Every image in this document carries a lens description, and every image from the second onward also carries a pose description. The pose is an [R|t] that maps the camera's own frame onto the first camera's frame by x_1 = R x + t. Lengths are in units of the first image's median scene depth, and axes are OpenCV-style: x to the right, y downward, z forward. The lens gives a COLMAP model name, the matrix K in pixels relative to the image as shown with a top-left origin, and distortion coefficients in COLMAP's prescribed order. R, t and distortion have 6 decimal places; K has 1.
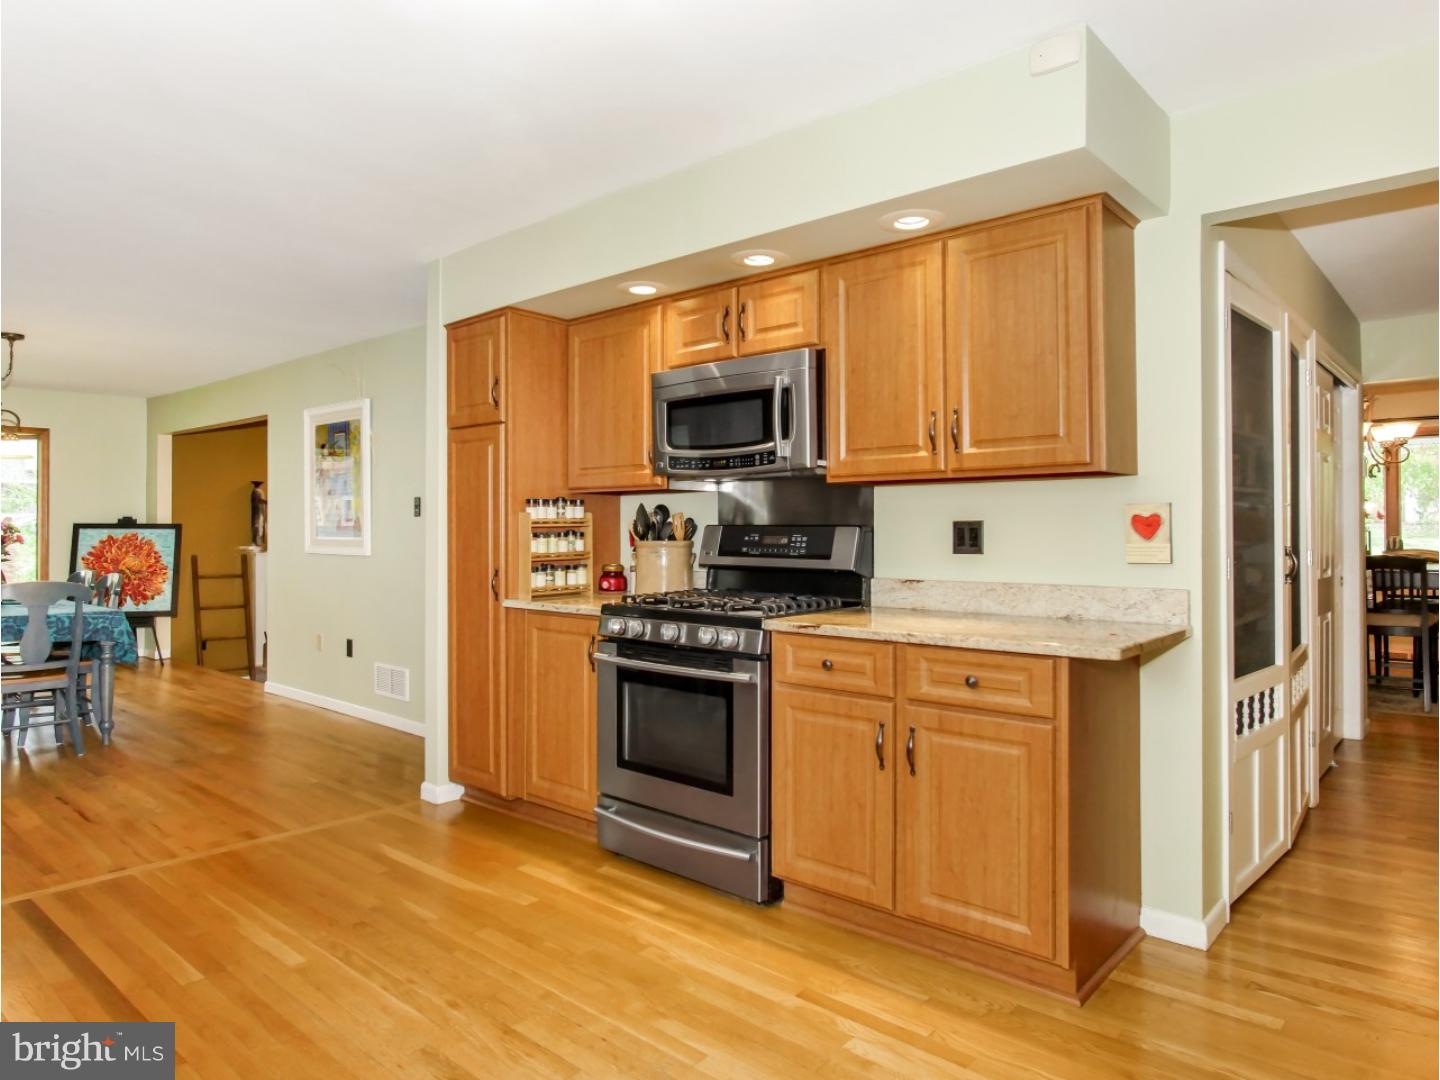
lens RADIAL K [[922.5, 0, 718.4], [0, 922.5, 539.7], [0, 0, 1]] dist [-0.003681, -0.001093]
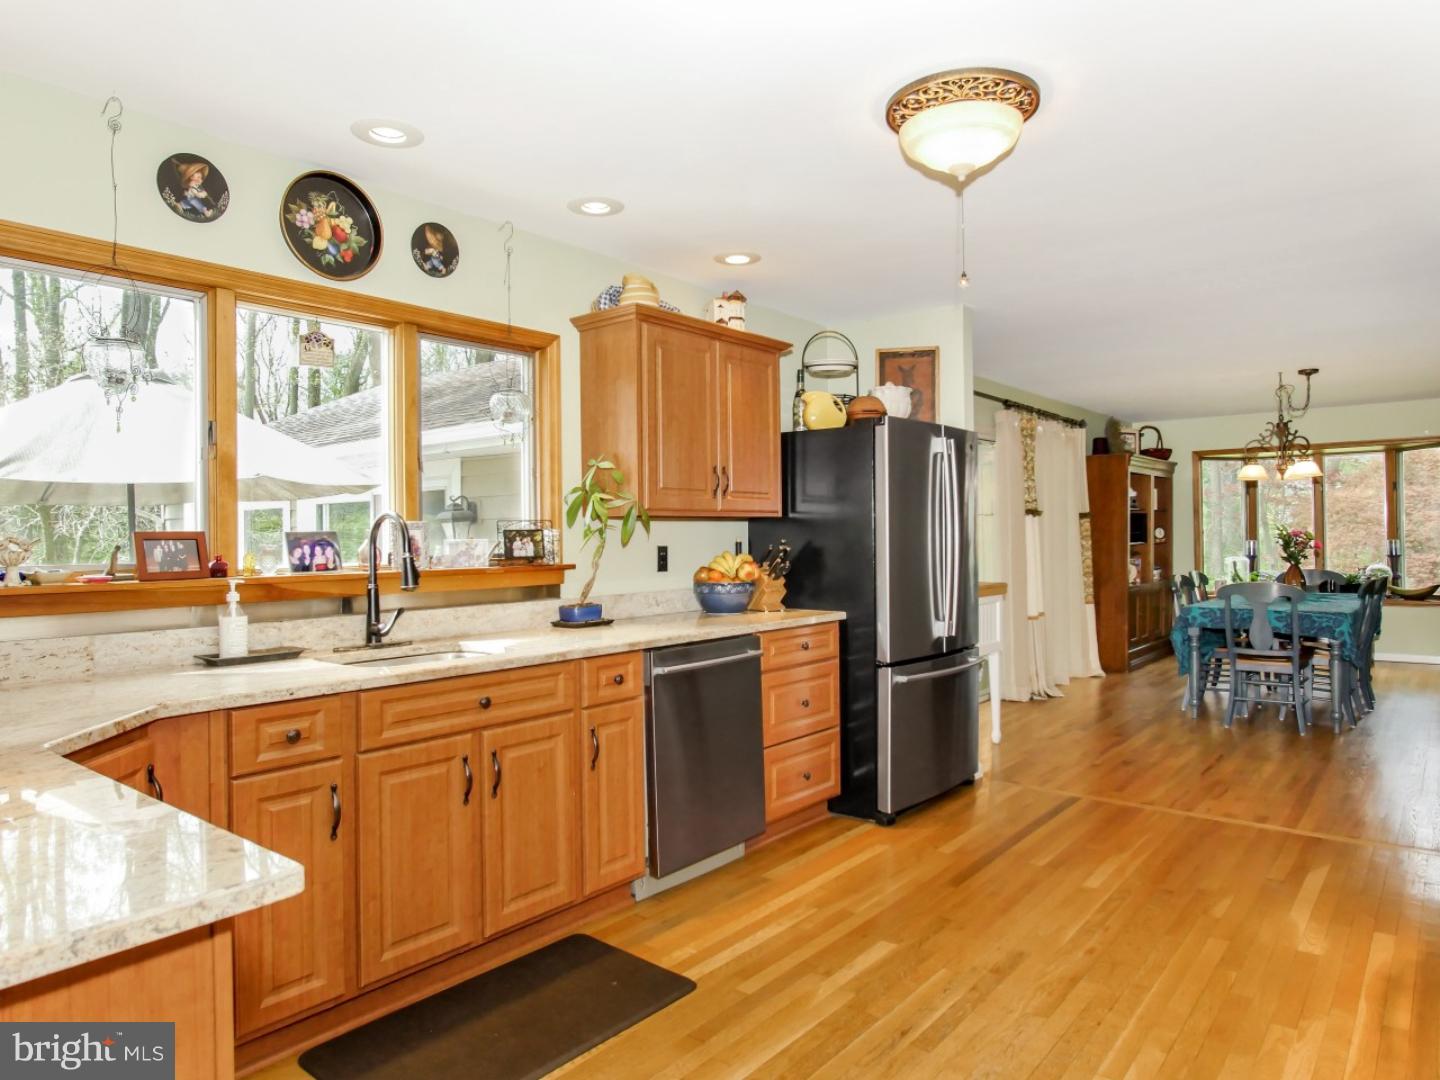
lens RADIAL K [[922.5, 0, 718.5], [0, 922.5, 536.5], [0, 0, 1]] dist [-0.003681, -0.001093]
pose [[0.042356, -0.001447, -0.999102, 0.737363], [-0.001948, 0.999997, -0.001531, -0.016640], [0.999101, 0.002011, 0.042353, 0.407643]]
